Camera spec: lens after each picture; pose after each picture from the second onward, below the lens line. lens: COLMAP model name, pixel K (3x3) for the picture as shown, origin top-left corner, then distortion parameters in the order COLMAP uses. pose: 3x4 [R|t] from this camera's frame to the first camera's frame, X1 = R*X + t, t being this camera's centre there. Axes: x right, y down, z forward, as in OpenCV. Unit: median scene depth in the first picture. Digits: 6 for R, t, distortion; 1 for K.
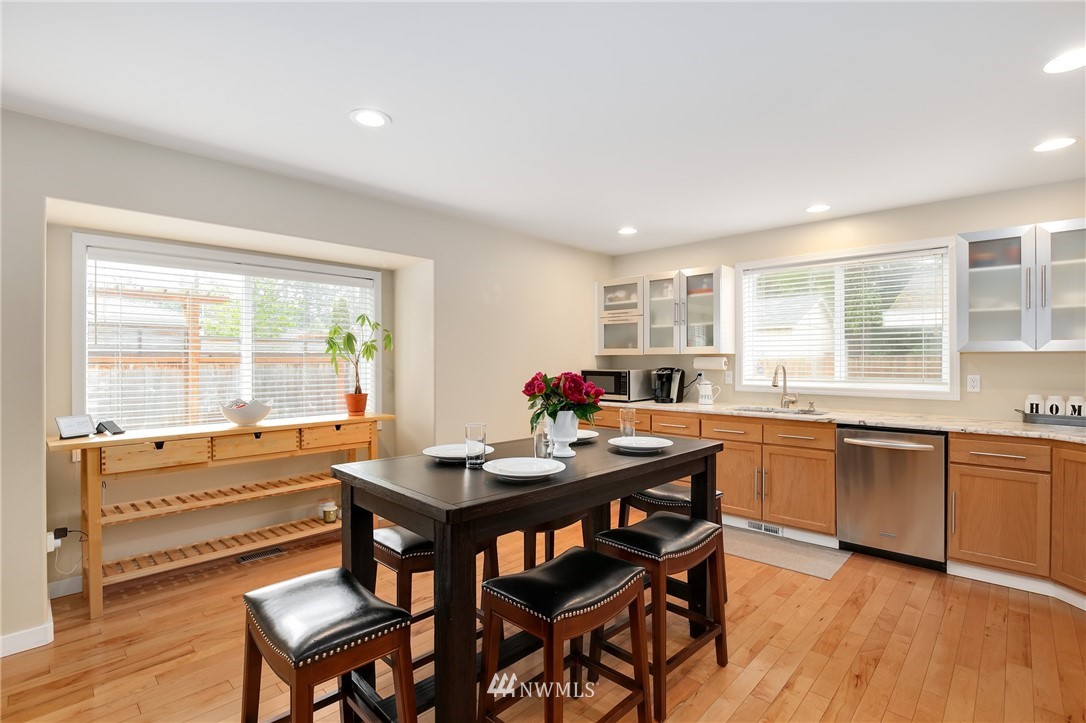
lens RADIAL K [[517.9, 0, 547.3], [0, 517.9, 354.4], [0, 0, 1]] dist [-0.019028, -0.000257]
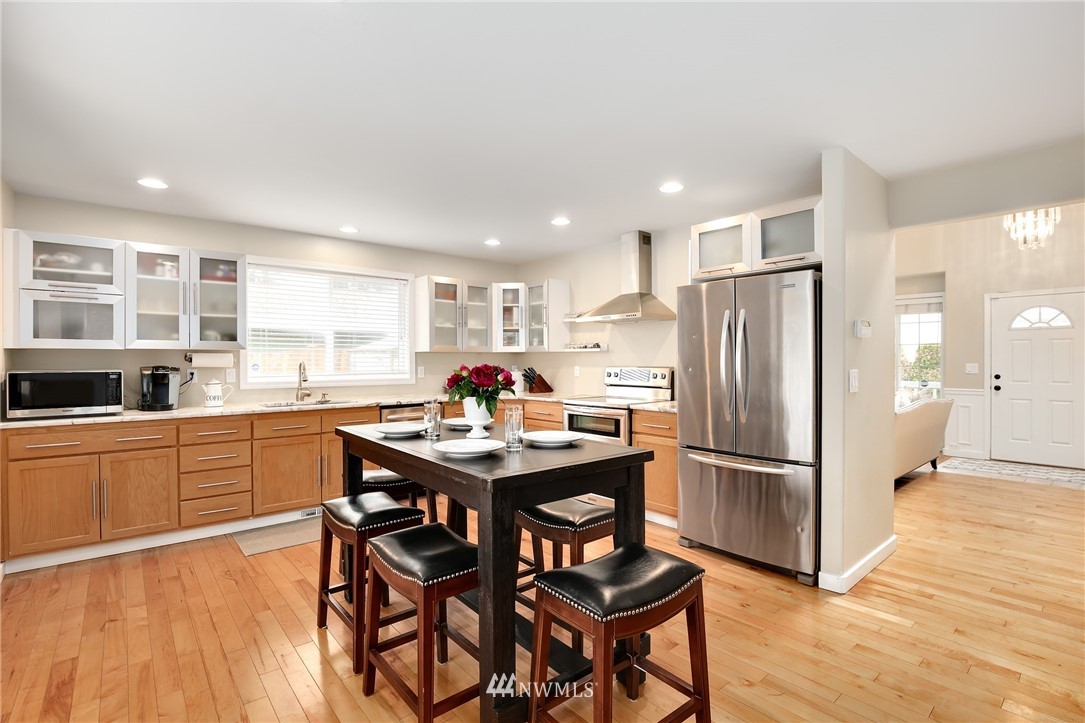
lens RADIAL K [[509.9, 0, 553.0], [0, 509.9, 364.0], [0, 0, 1]] dist [-0.019979, 0.001122]
pose [[0.103319, -0.009286, 0.994605, -0.490133], [-0.008883, 0.999908, 0.010258, 0.009564], [-0.994609, -0.009895, 0.103227, 0.333366]]
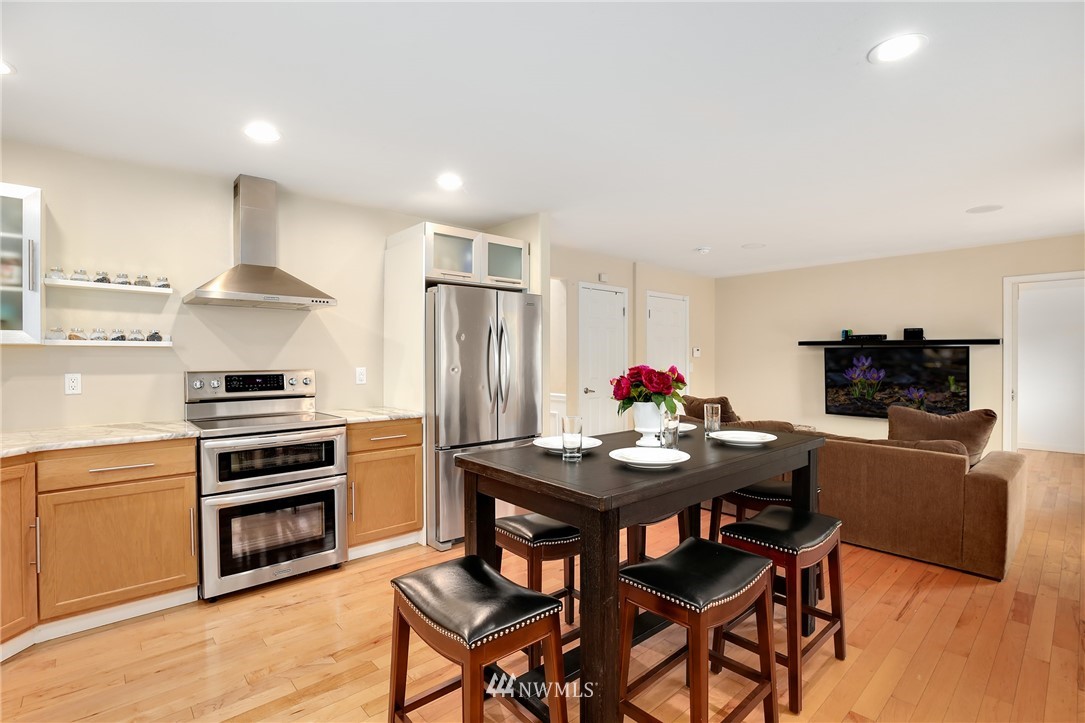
lens RADIAL K [[509.9, 0, 553.0], [0, 509.9, 364.0], [0, 0, 1]] dist [-0.019979, 0.001122]
pose [[-0.997624, 0.003424, 0.068804, 0.066401], [0.003361, 0.999994, -0.001036, 0.016508], [-0.068807, -0.000802, -0.997630, 0.941498]]
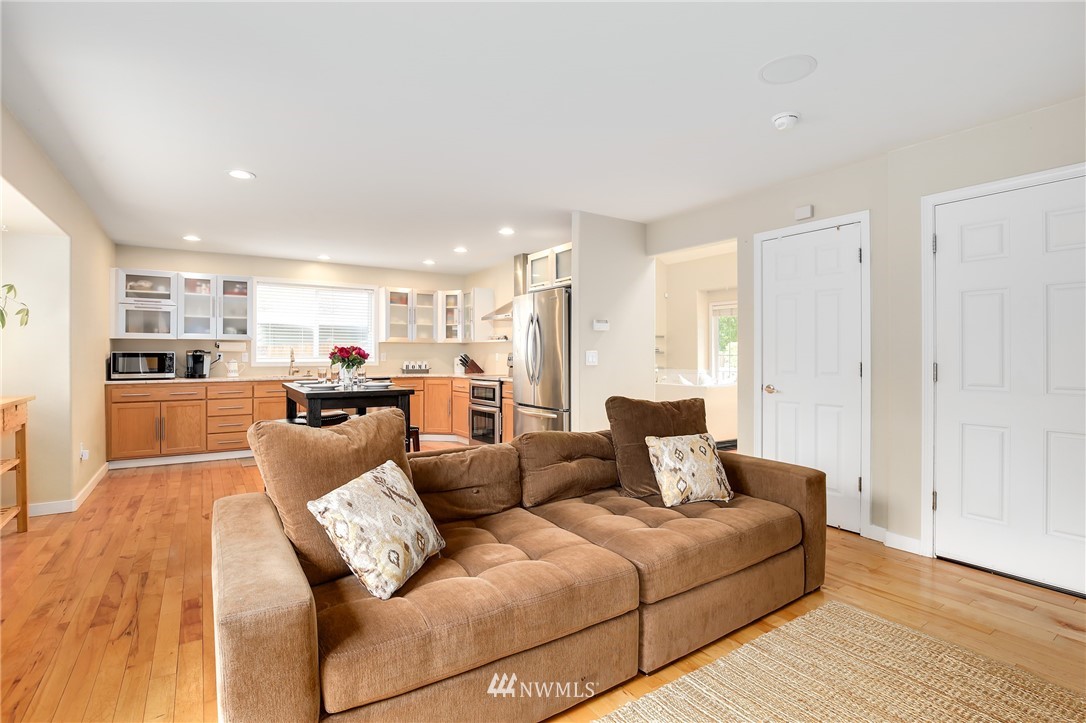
lens RADIAL K [[517.9, 0, 547.3], [0, 517.9, 354.4], [0, 0, 1]] dist [-0.019028, -0.000257]
pose [[0.216421, 0.000797, 0.976300, -0.819623], [-0.010804, 0.999940, 0.001579, 0.025755], [-0.976240, -0.010889, 0.216417, -0.089115]]
